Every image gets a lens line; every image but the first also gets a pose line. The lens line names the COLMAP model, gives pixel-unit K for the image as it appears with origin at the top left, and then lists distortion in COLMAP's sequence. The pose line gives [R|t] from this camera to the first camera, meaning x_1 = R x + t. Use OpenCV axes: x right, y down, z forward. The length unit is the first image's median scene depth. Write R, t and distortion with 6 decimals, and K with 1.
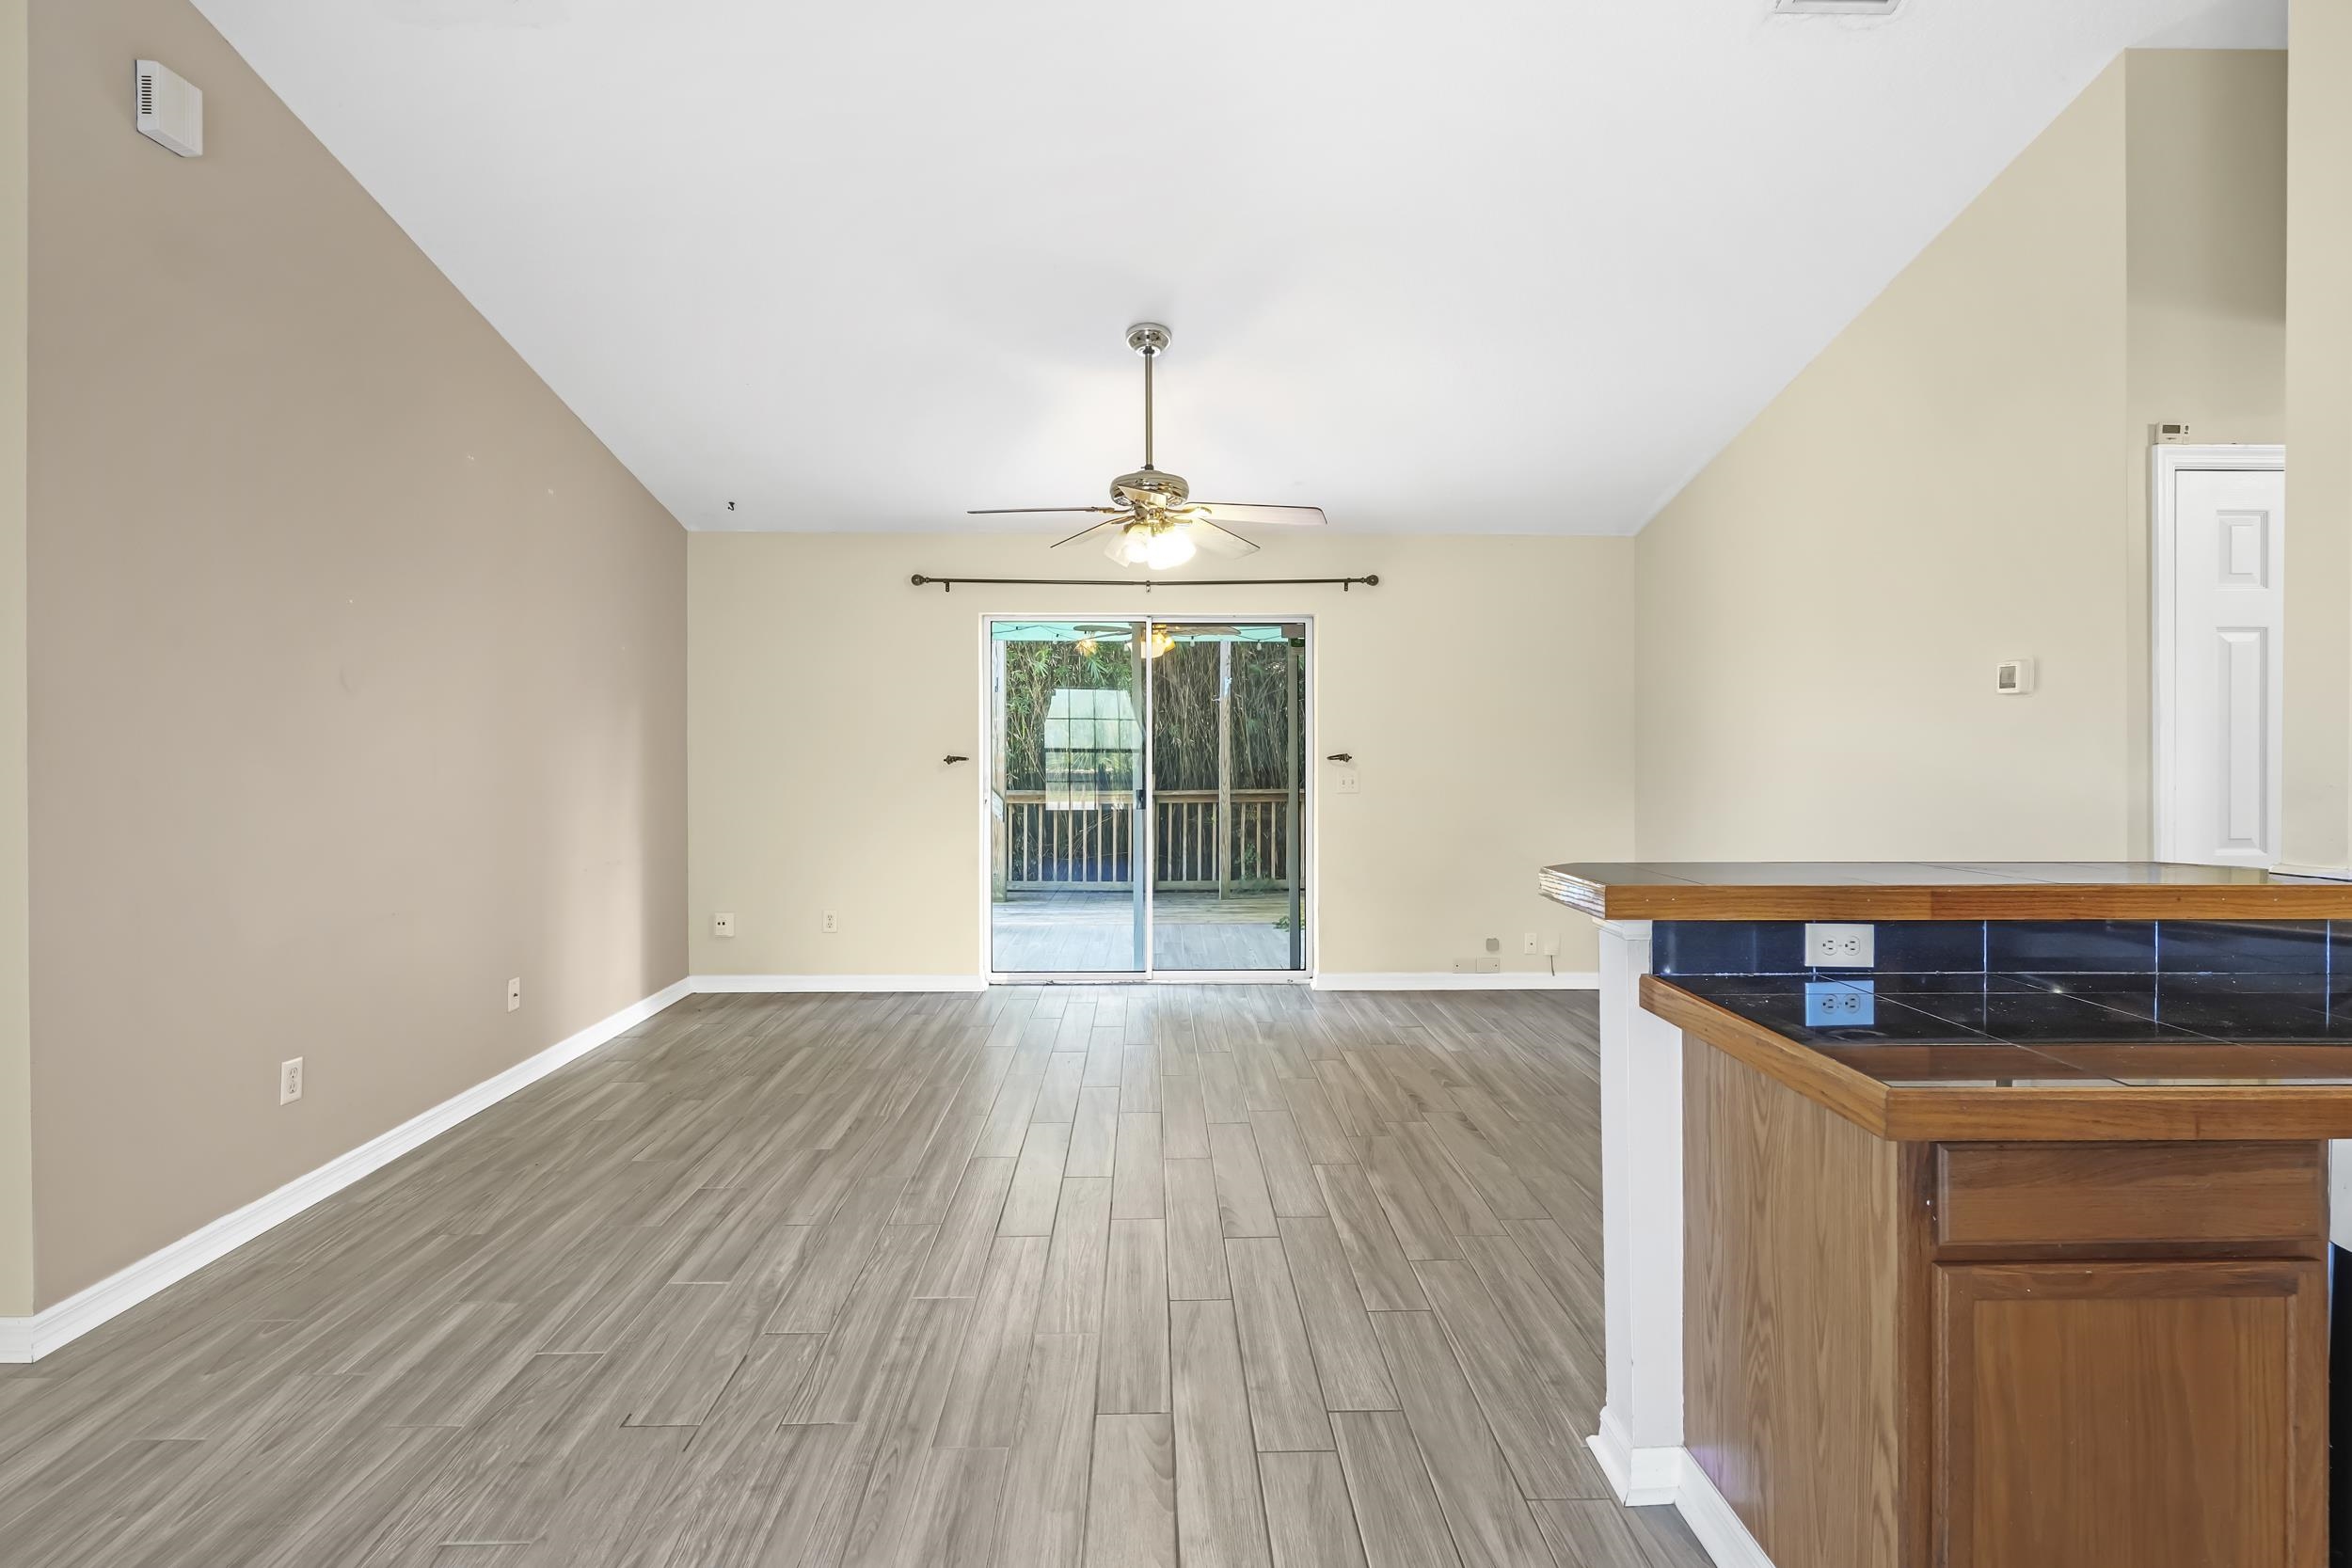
lens RADIAL K [[1153.3, 0, 1174.0], [0, 1153.3, 743.5], [0, 0, 1]] dist [0.005476, -0.000501]
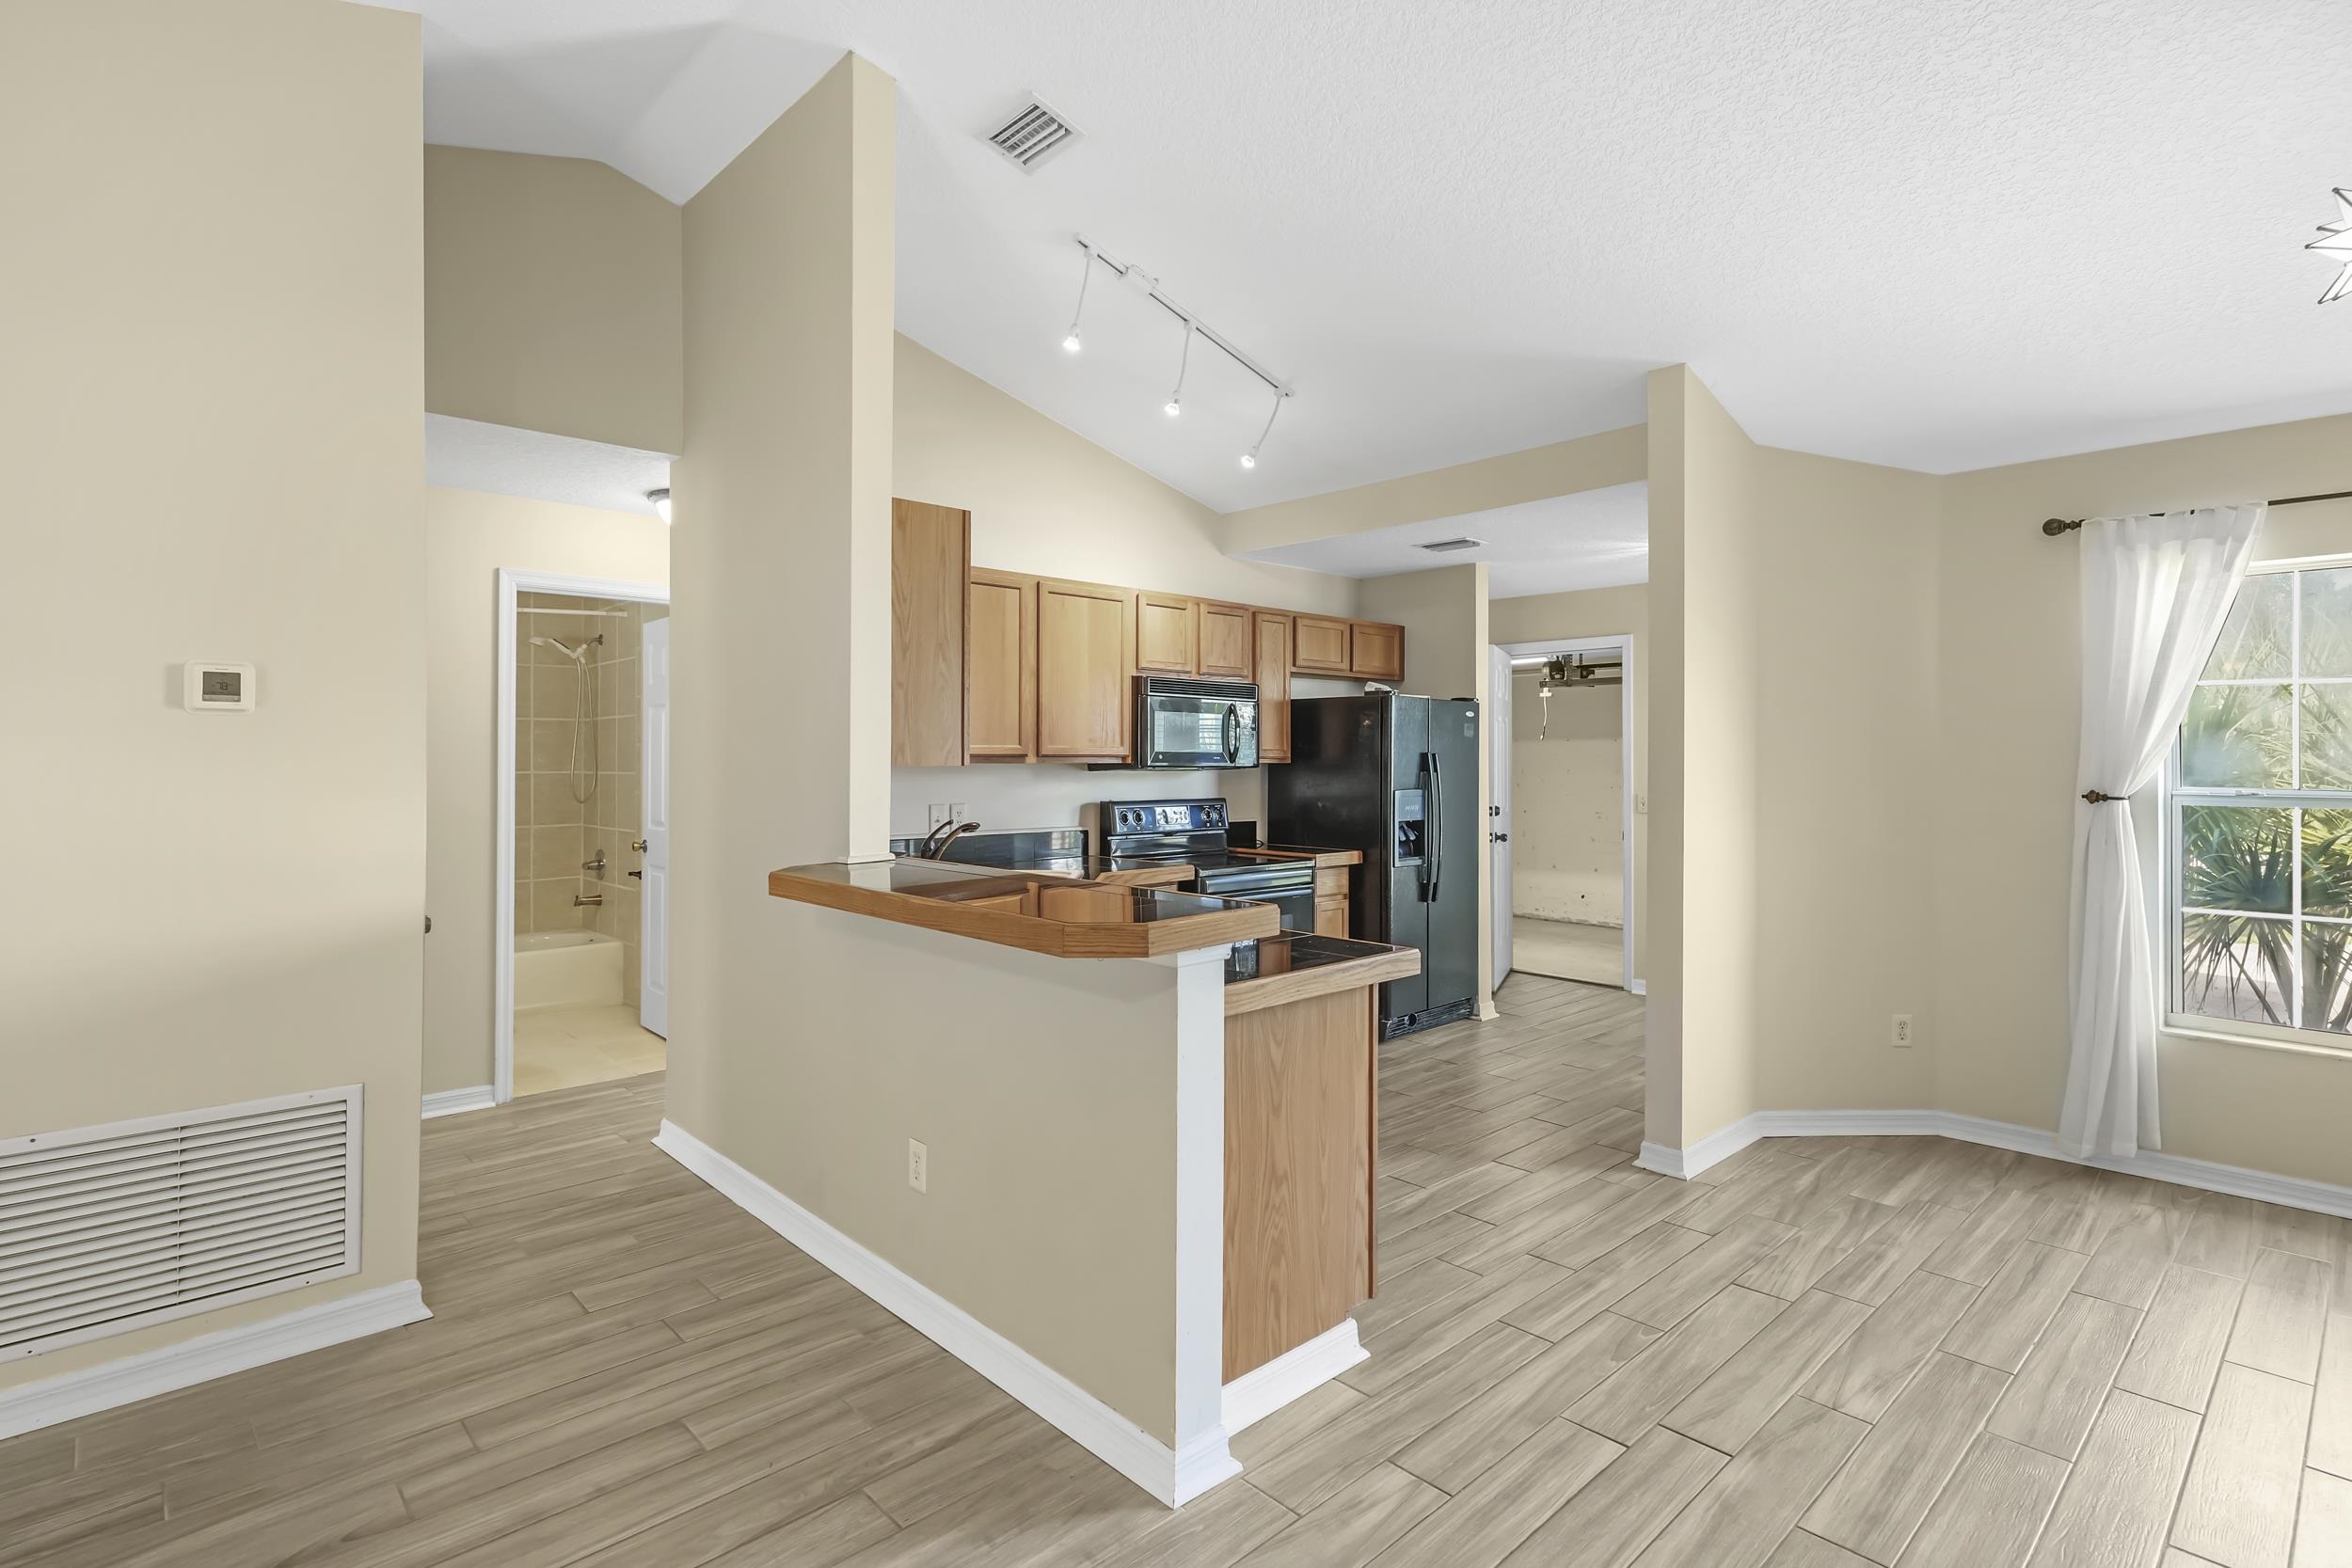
lens RADIAL K [[1144.7, 0, 1176.3], [0, 1144.7, 752.1], [0, 0, 1]] dist [0.006664, -0.002057]
pose [[-0.671967, 0.000471, 0.740581, -0.192617], [0.002170, 0.999997, 0.001333, -0.013507], [-0.740577, 0.002503, -0.671966, 0.906328]]
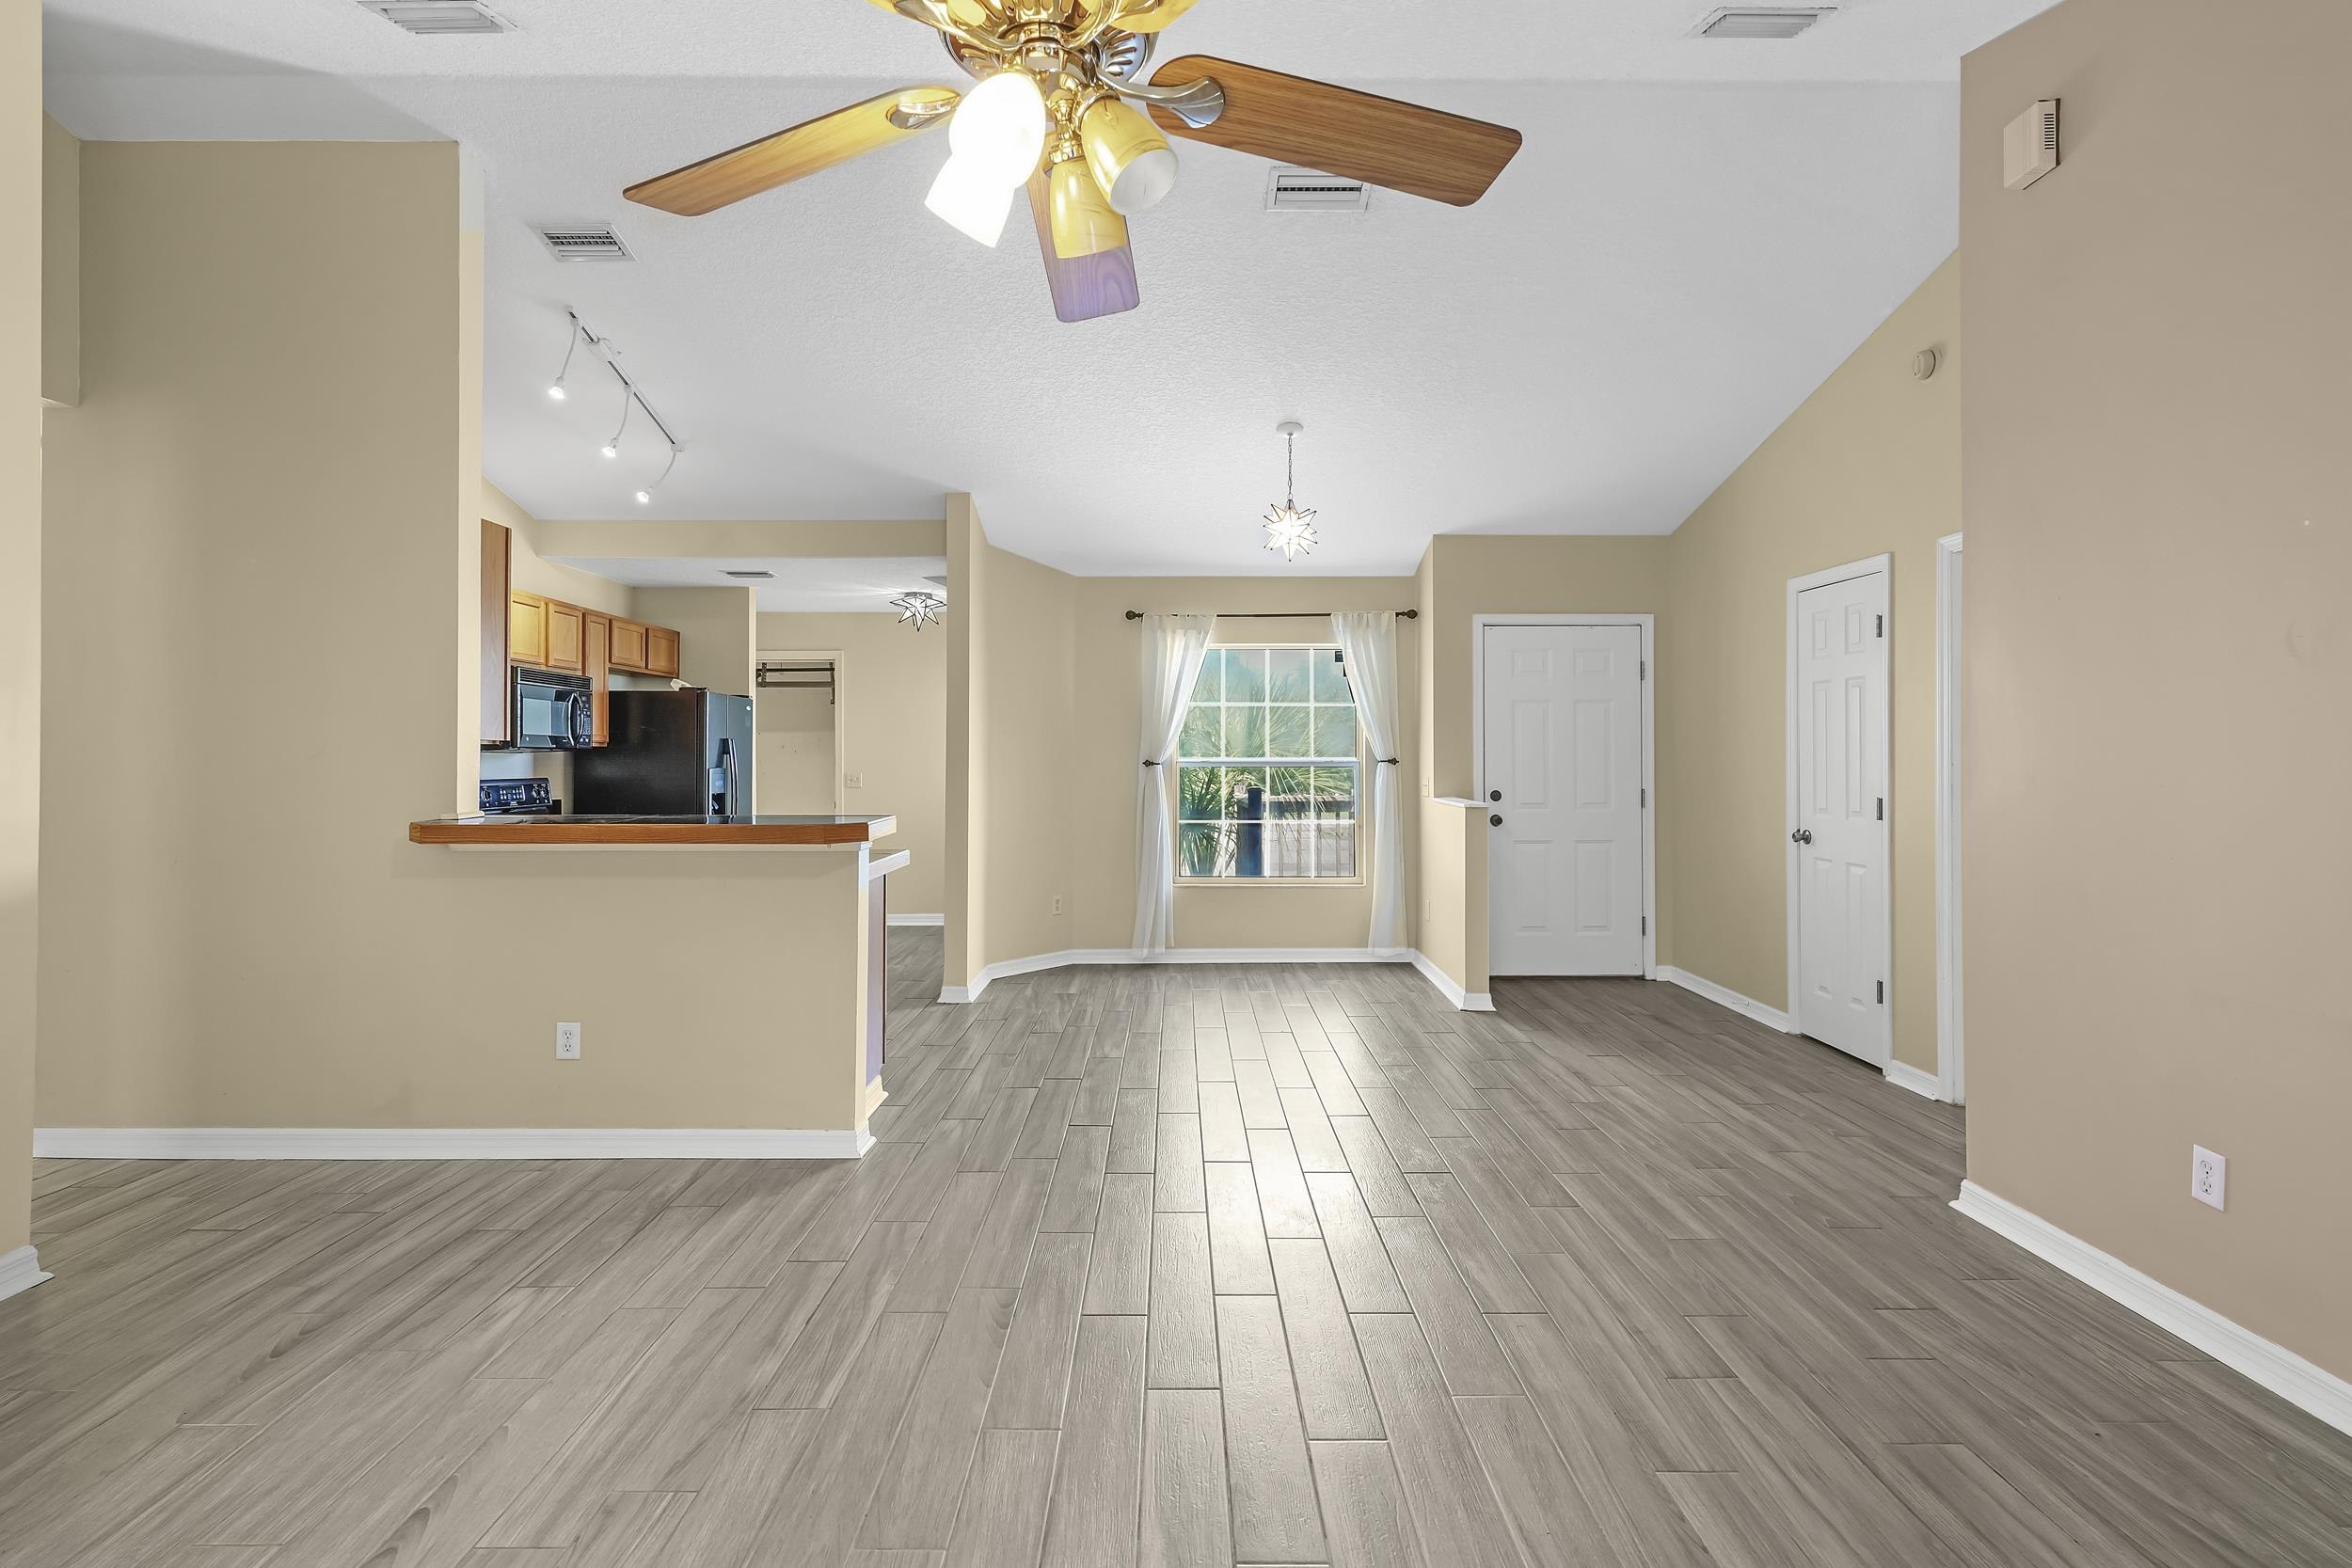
lens RADIAL K [[1144.7, 0, 1176.3], [0, 1144.7, 752.1], [0, 0, 1]] dist [0.006664, -0.002057]
pose [[-0.999839, -0.000840, 0.017934, -0.072528], [-0.000789, 0.999996, 0.002893, 0.004868], [-0.017936, 0.002879, -0.999835, 1.468195]]
